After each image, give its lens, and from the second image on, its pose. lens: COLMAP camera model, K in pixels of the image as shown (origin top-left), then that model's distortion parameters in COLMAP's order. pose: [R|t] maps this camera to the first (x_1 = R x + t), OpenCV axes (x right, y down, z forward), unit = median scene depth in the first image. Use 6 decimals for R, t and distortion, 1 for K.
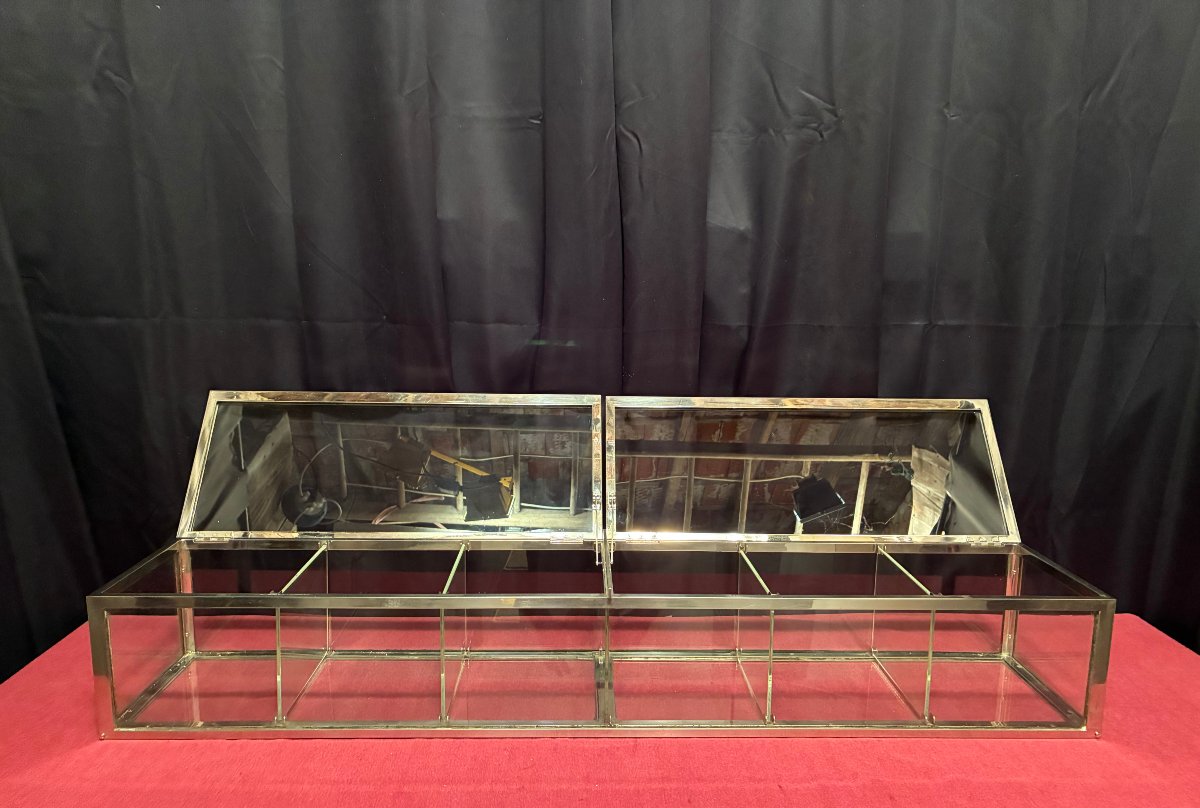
lens RADIAL K [[889.1, 0, 600.4], [0, 889.1, 456.2], [0, 0, 1]] dist [0.008419, -0.006019]
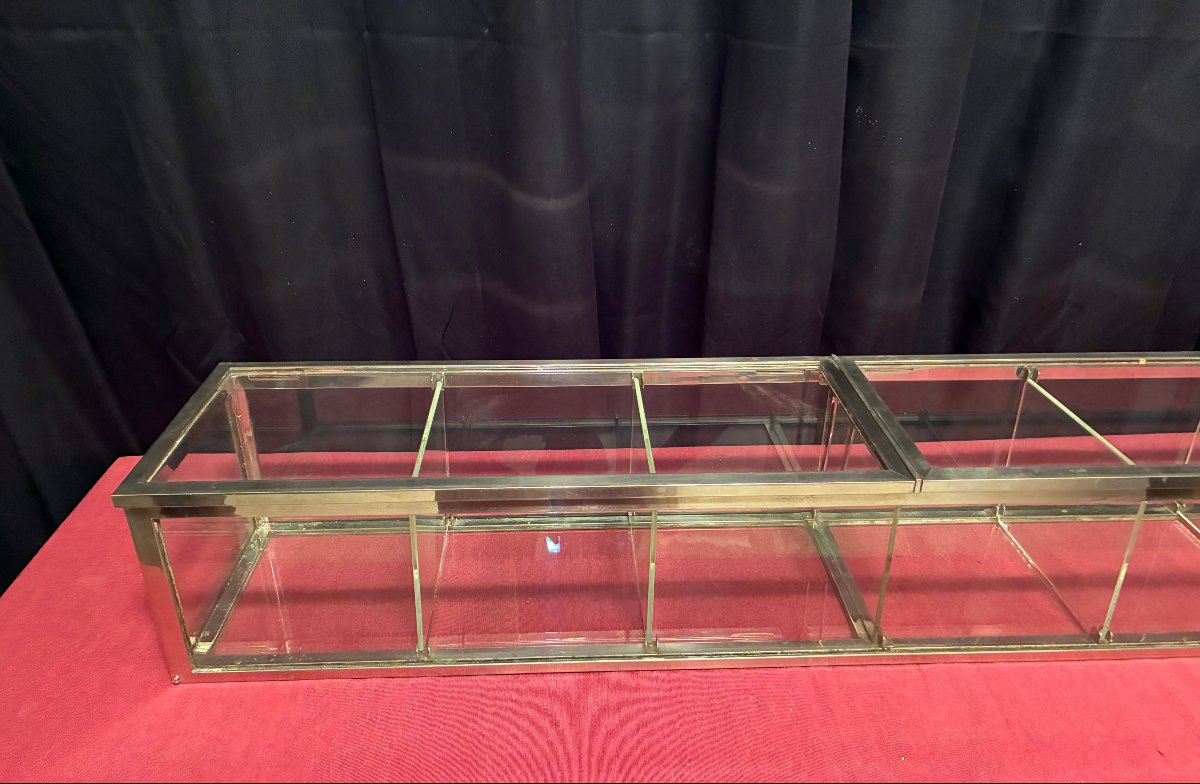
lens RADIAL K [[885.1, 0, 595.1], [0, 885.1, 455.0], [0, 0, 1]] dist [0.005162, -0.000261]
pose [[0.999848, -0.014358, 0.009894, -0.191198], [0.010753, 0.954386, 0.298381, -0.052594], [-0.013727, -0.298229, 0.954396, 0.311875]]
